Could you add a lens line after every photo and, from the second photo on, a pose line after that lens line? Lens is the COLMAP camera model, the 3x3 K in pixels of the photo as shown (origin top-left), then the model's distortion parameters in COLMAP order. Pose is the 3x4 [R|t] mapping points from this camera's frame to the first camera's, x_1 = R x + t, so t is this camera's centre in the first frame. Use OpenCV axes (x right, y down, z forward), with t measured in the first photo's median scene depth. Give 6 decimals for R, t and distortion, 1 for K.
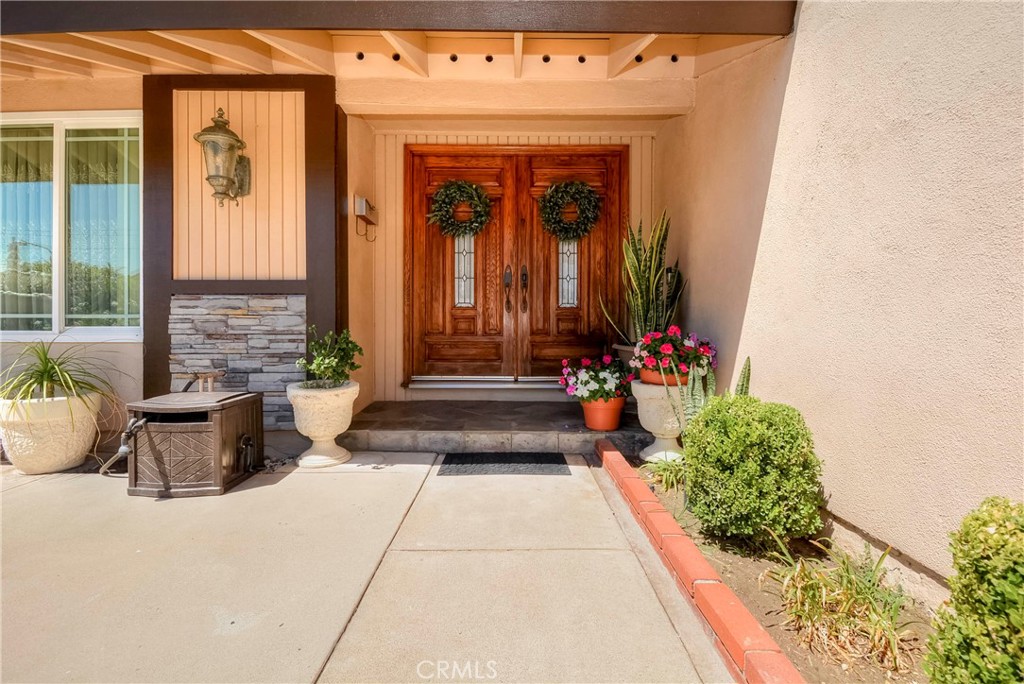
lens RADIAL K [[481.3, 0, 516.4], [0, 481.3, 321.9], [0, 0, 1]] dist [-0.001020, -0.000846]
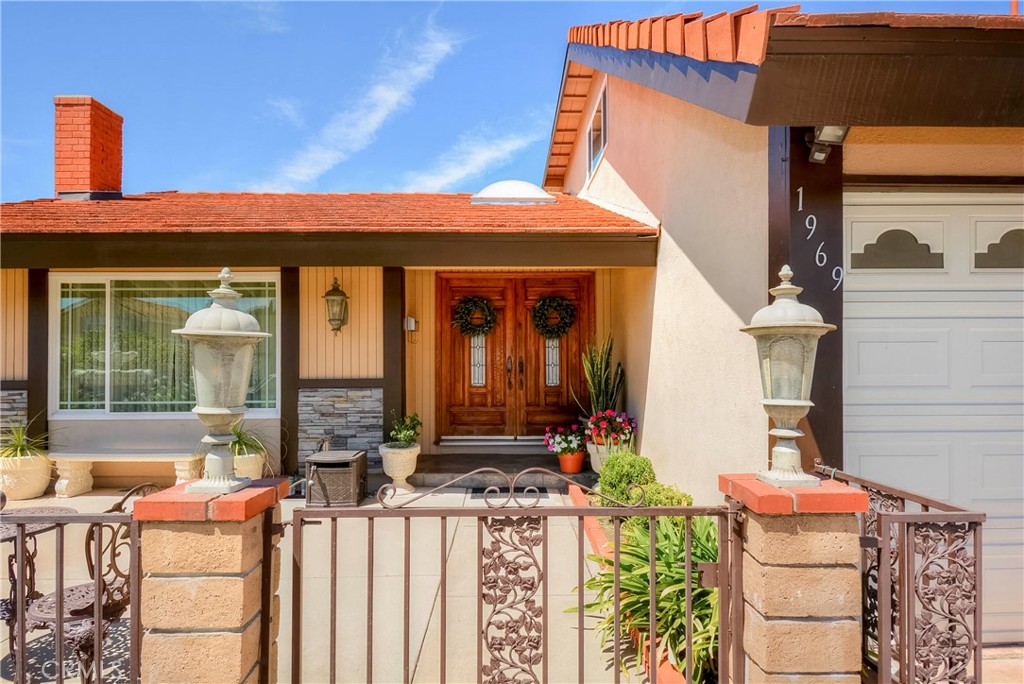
lens RADIAL K [[567.1, 0, 506.6], [0, 567.1, 345.6], [0, 0, 1]] dist [0.027527, 0.001116]
pose [[0.999923, -0.006678, -0.010479, -0.010156], [0.006470, 0.999784, -0.019763, -0.153783], [0.010609, 0.019693, 0.999750, -0.856570]]
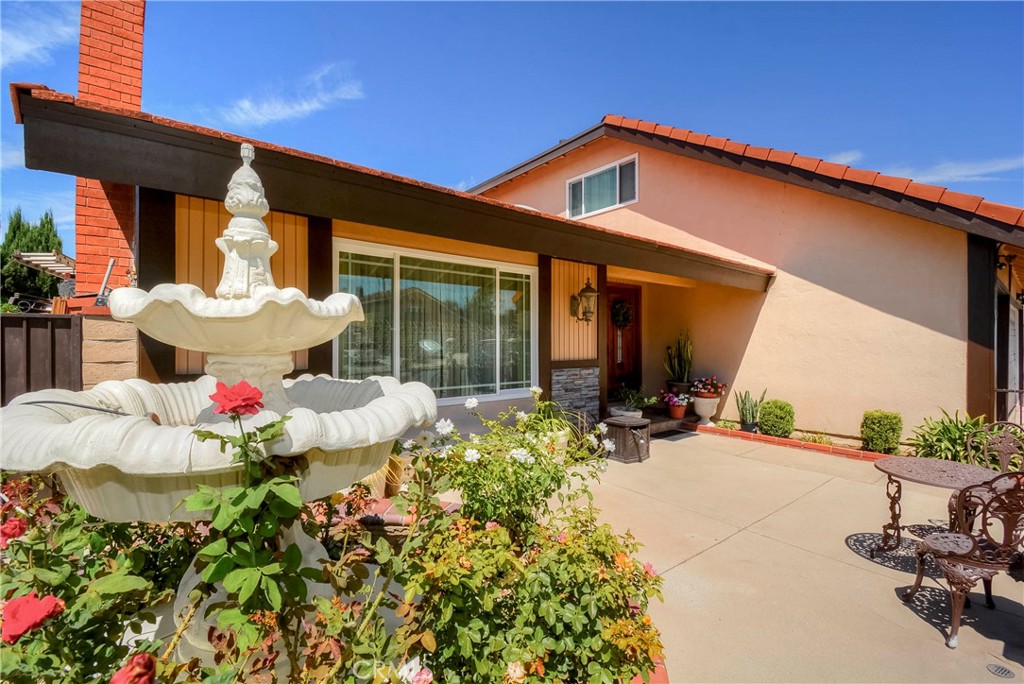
lens RADIAL K [[448.2, 0, 504.2], [0, 448.2, 339.7], [0, 0, 1]] dist [-0.011423, -0.006668]
pose [[0.796168, 0.004263, 0.605061, -1.858707], [-0.001358, 0.999985, -0.005258, -0.156150], [-0.605074, 0.003365, 0.796162, -0.248528]]
